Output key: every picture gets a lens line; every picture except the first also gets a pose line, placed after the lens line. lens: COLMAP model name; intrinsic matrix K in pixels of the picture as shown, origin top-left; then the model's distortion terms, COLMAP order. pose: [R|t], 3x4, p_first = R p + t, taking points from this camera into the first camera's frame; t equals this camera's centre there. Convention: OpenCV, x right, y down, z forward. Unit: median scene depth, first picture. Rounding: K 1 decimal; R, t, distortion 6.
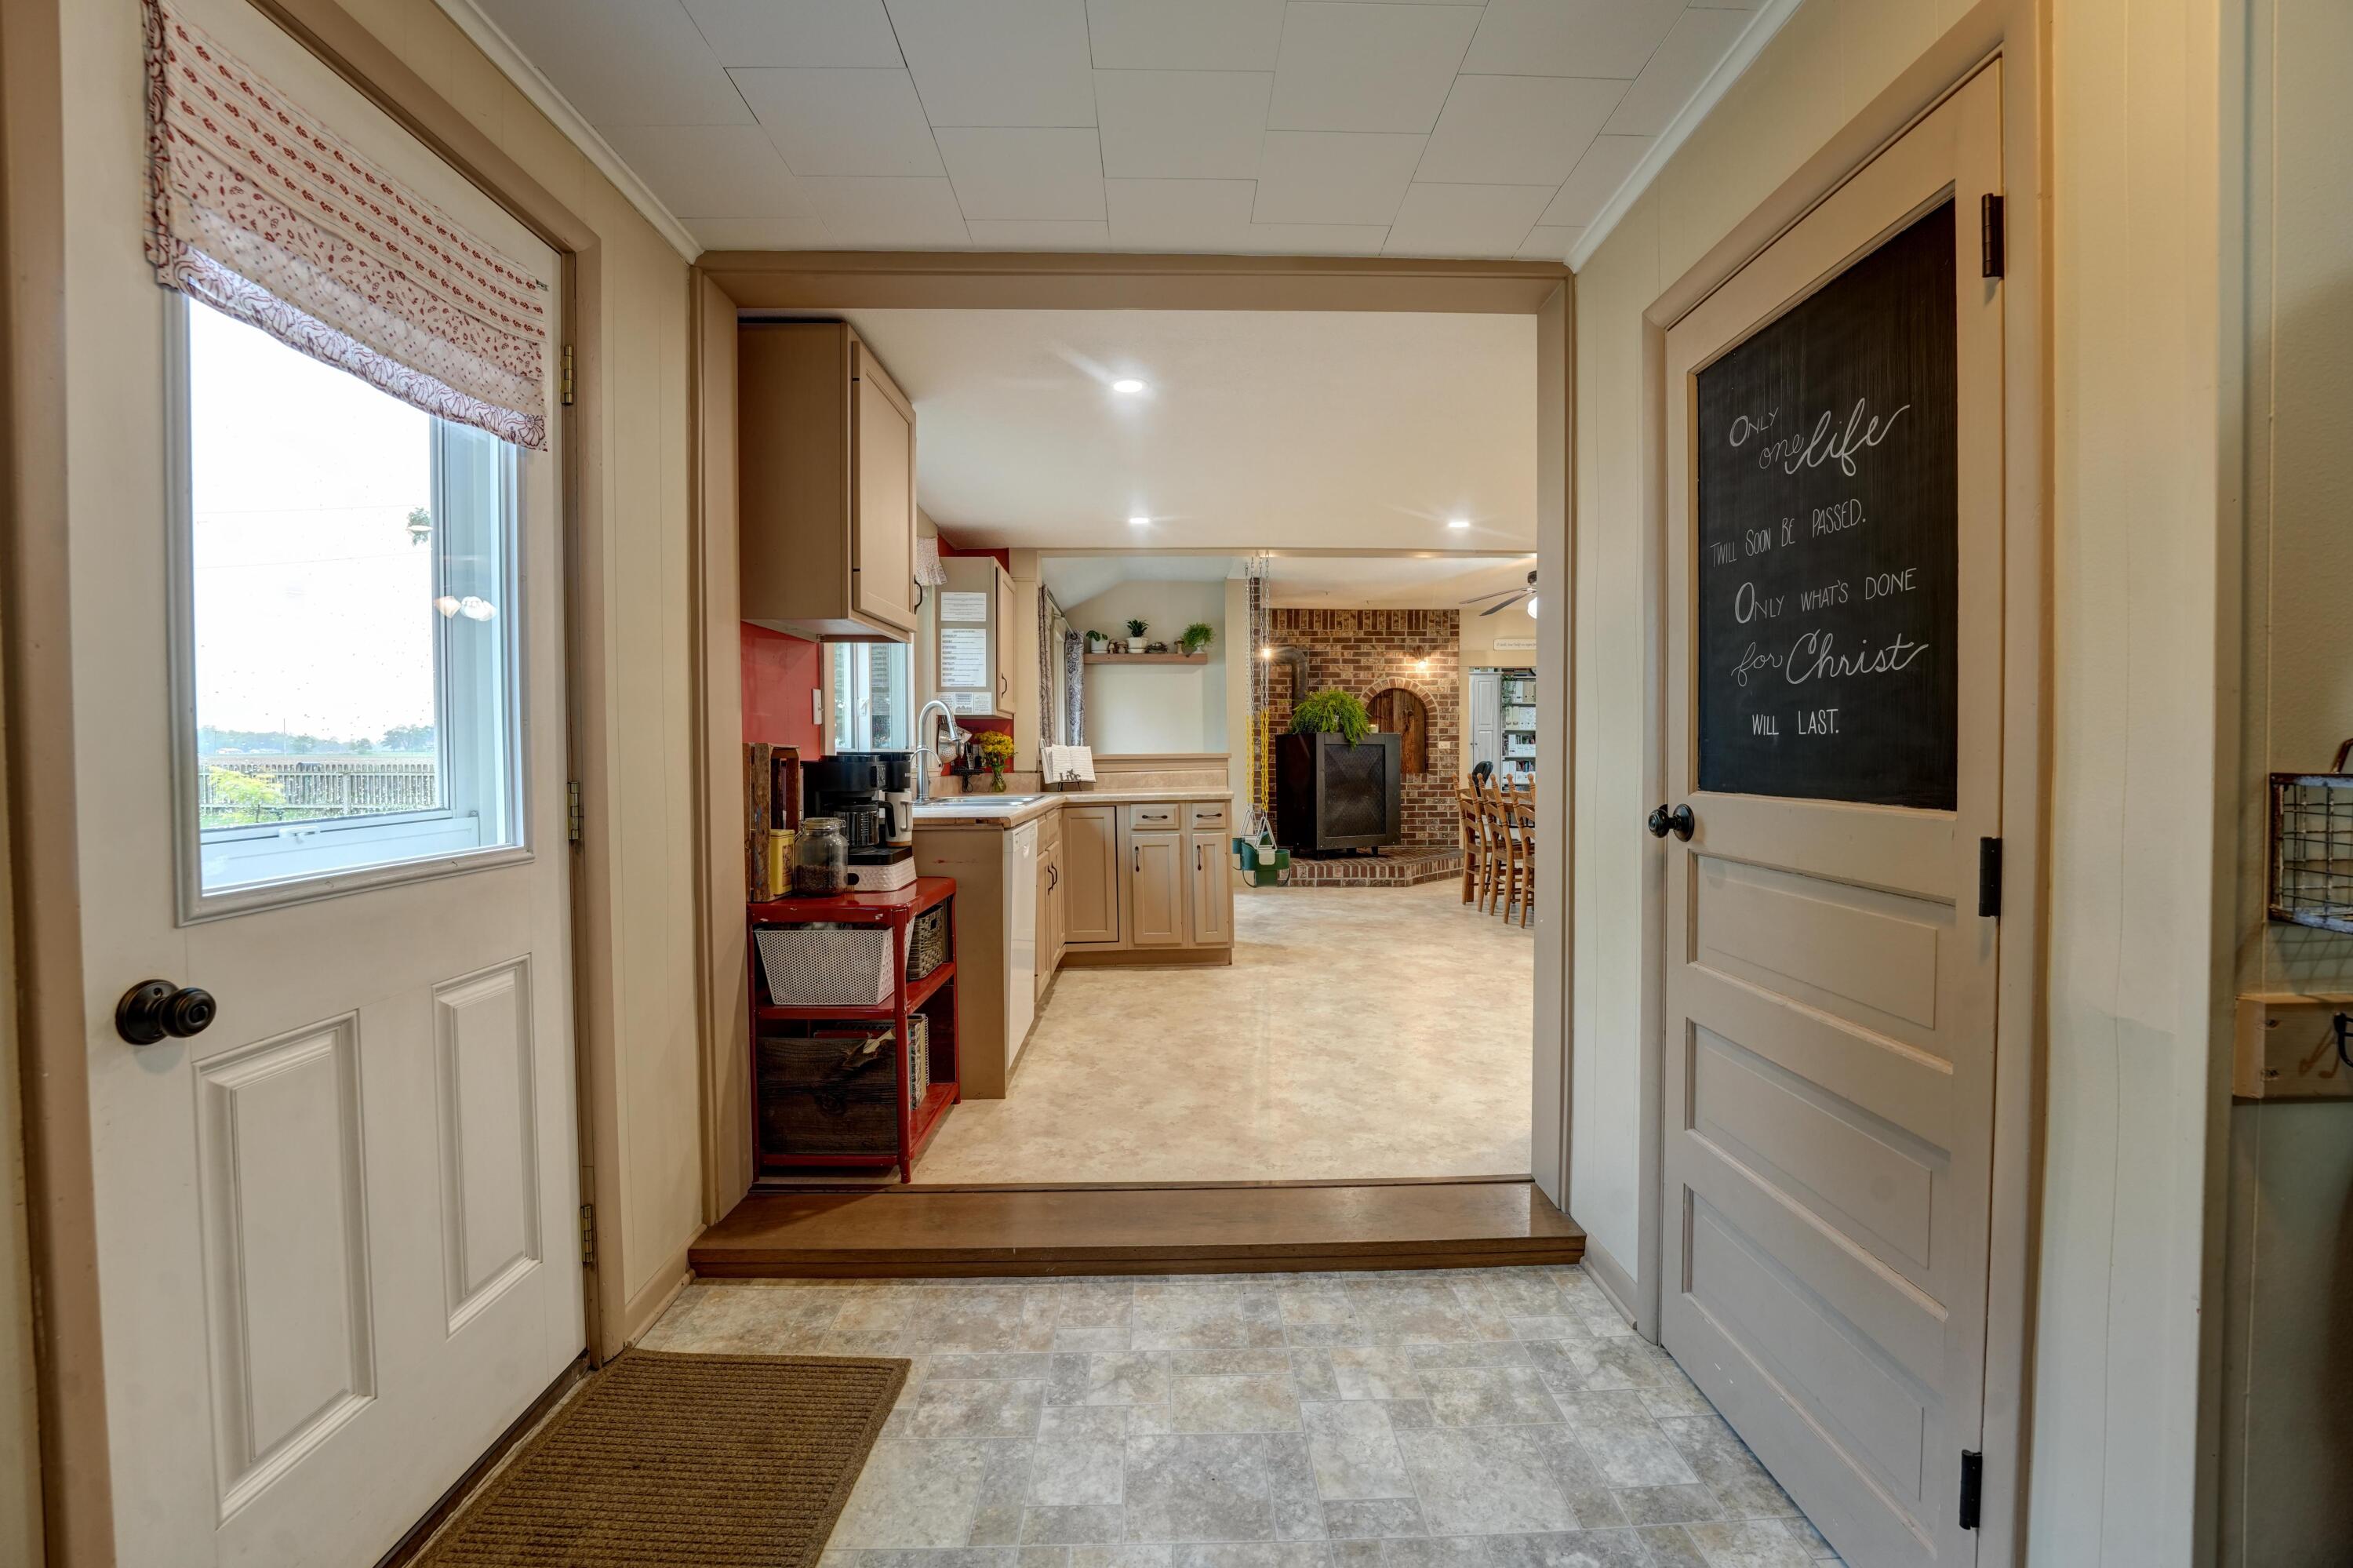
lens RADIAL K [[962.3, 0, 1166.2], [0, 962.3, 781.1], [0, 0, 1]] dist [-0.032858, 0.005593]
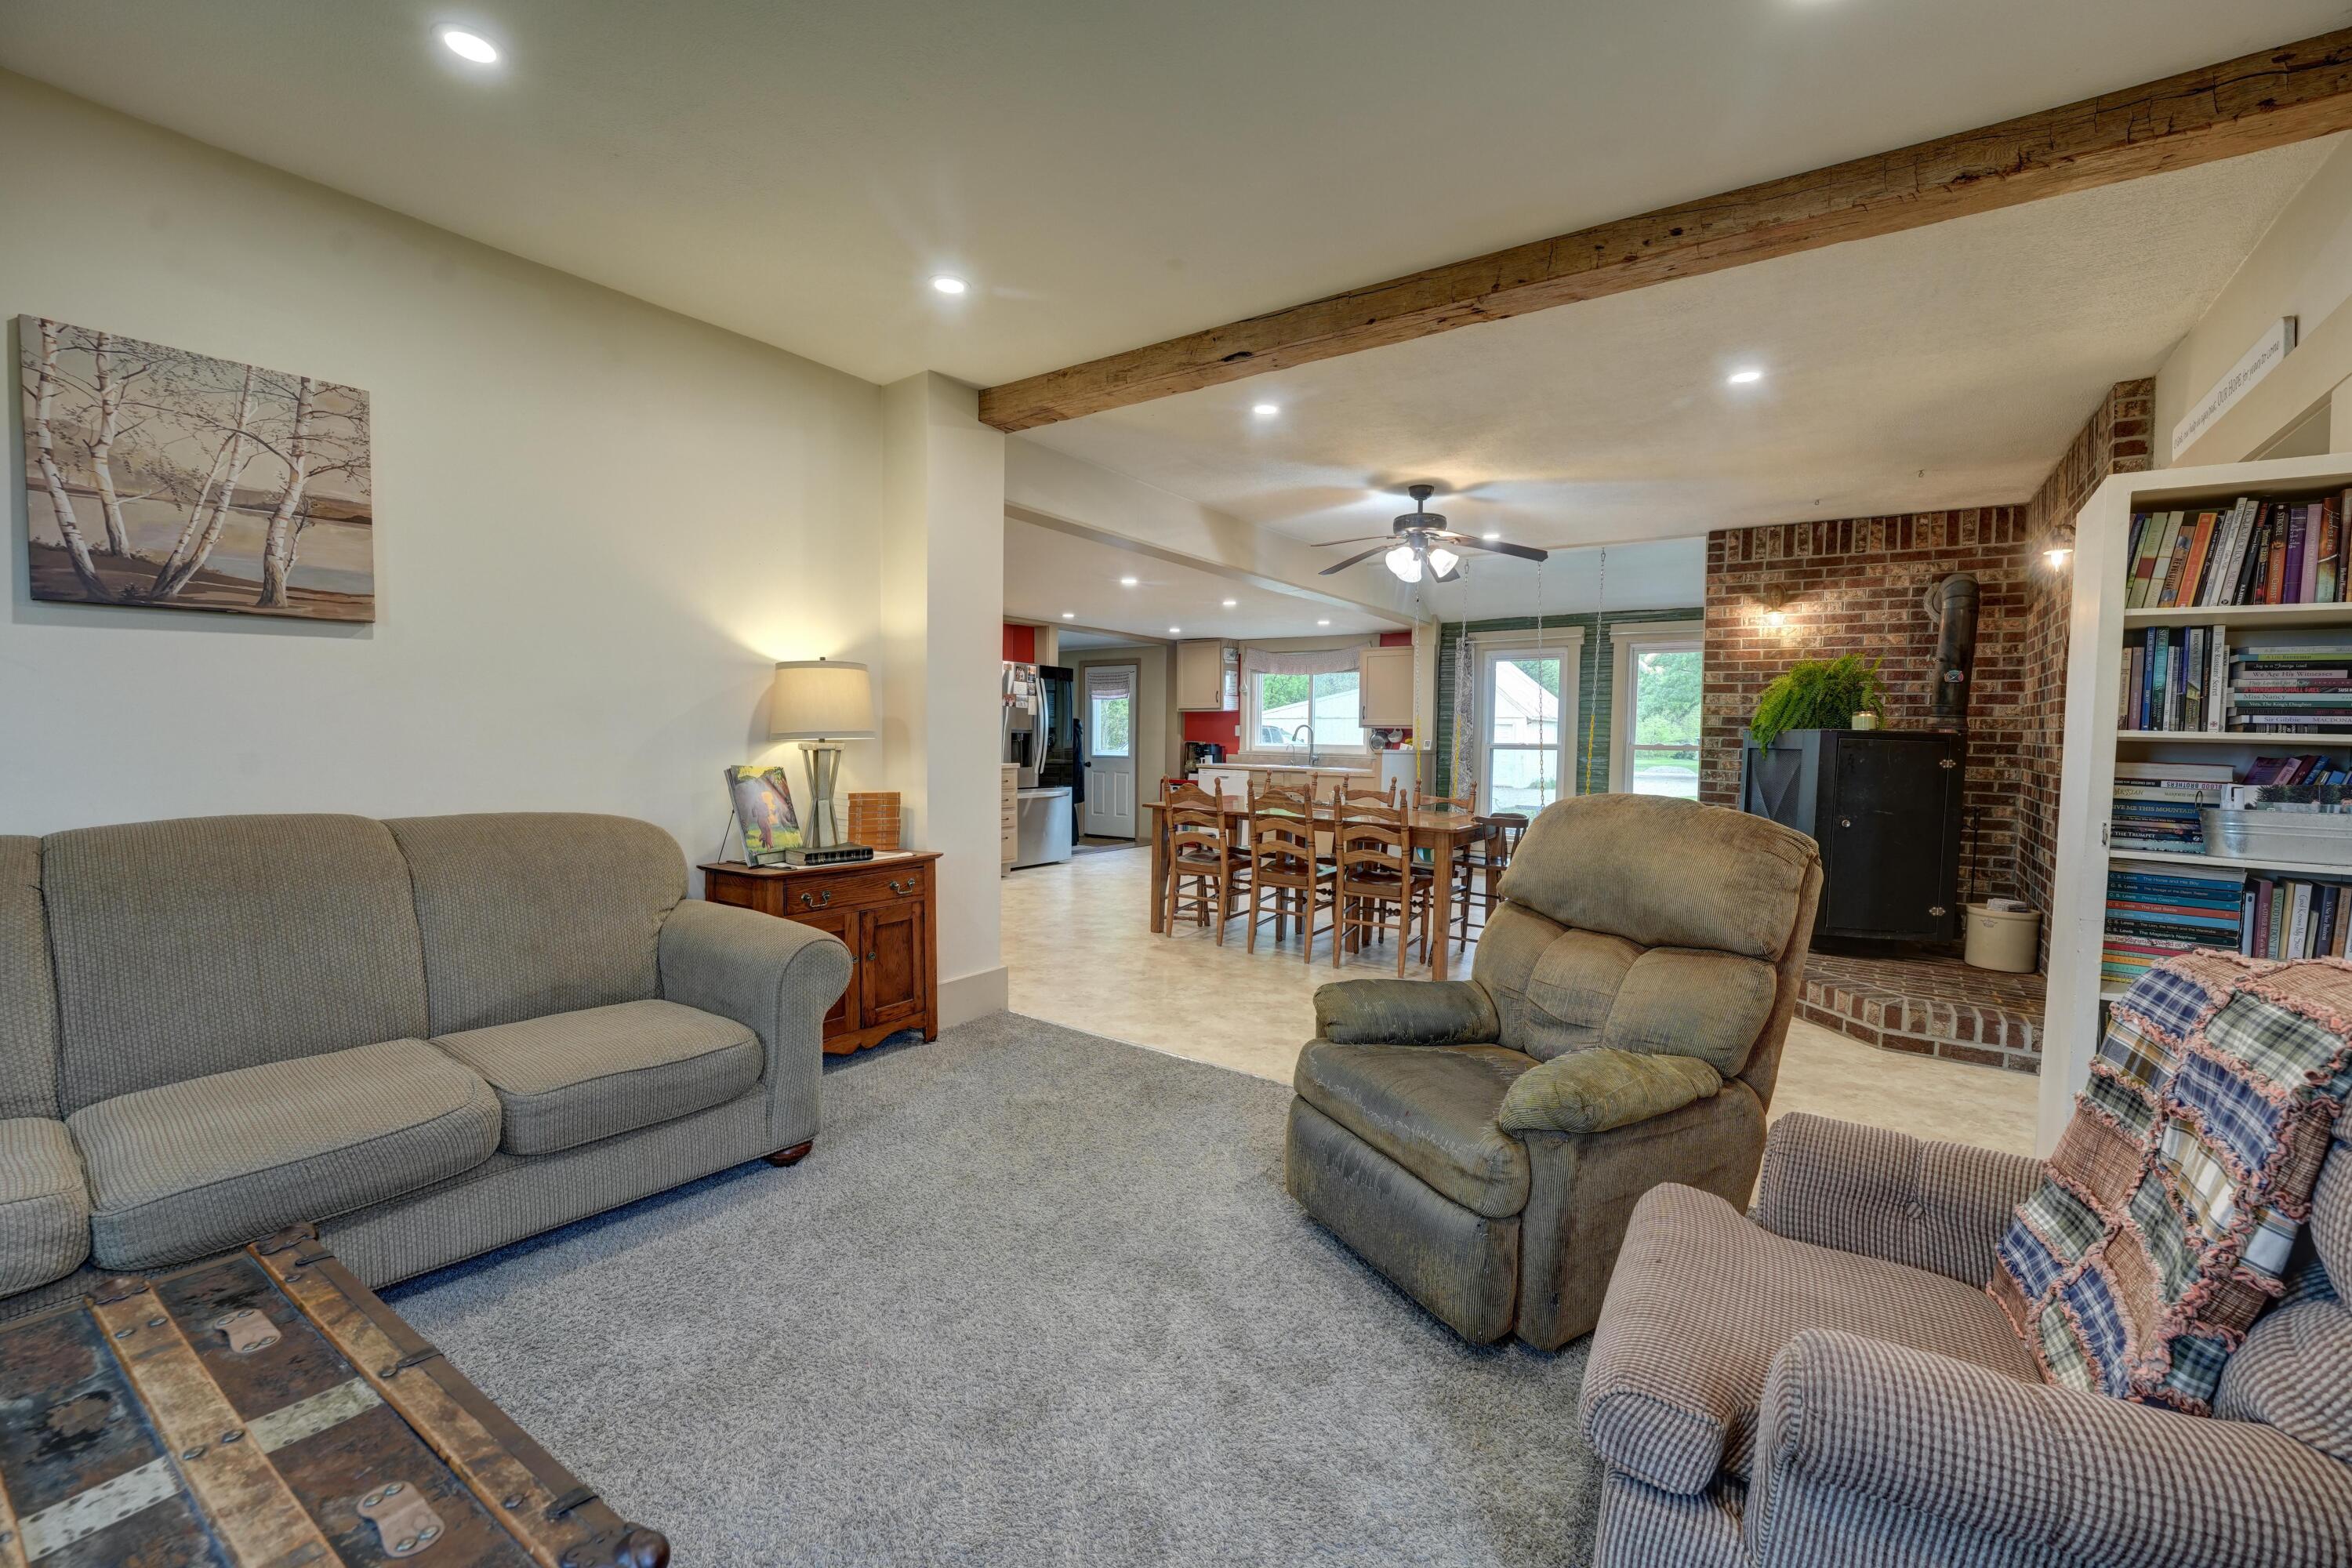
lens RADIAL K [[961.8, 0, 1154.7], [0, 961.8, 772.1], [0, 0, 1]] dist [-0.032858, 0.005593]
pose [[-0.611852, 0.024320, -0.790598, 0.813755], [-0.035351, 0.997688, 0.058048, -0.038849], [0.790182, 0.063465, -0.609578, 0.933218]]
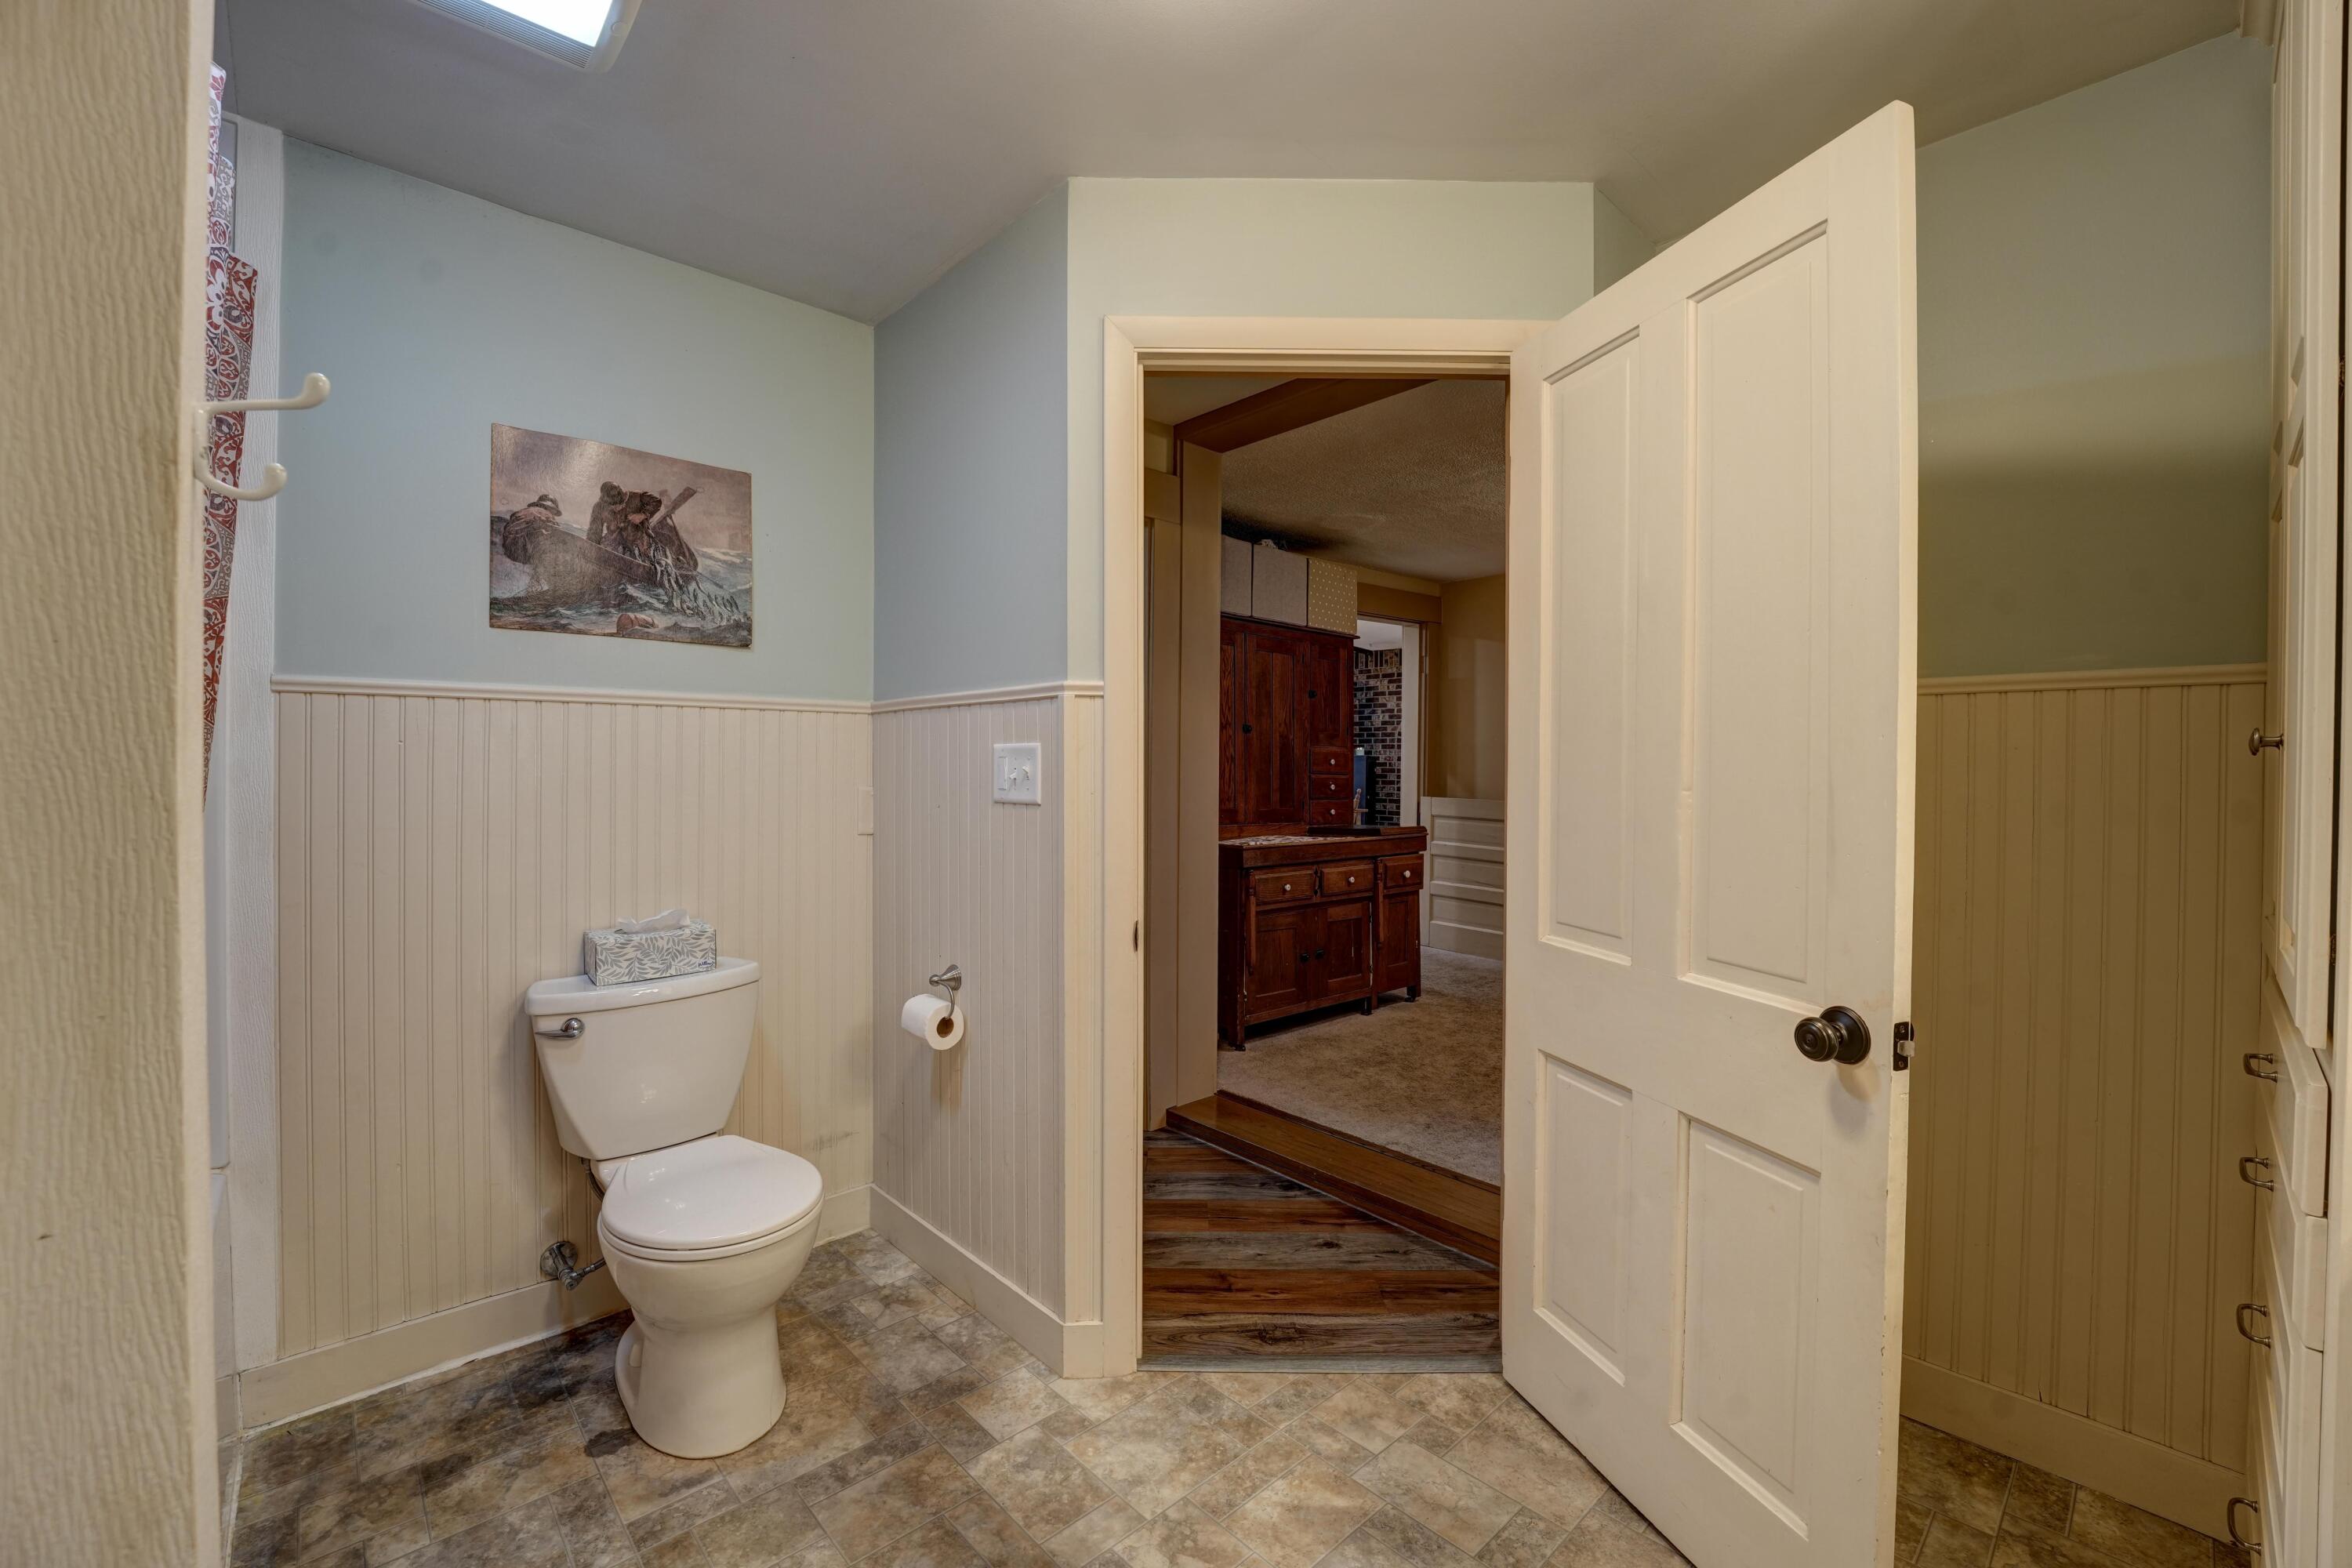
lens RADIAL K [[961.8, 0, 1195.9], [0, 961.8, 778.5], [0, 0, 1]] dist [-0.032858, 0.005593]
pose [[0.673825, 0.019163, -0.738642, 0.892971], [-0.037195, 0.999276, -0.008006, -0.002832], [0.737954, 0.032868, 0.674050, 0.041273]]
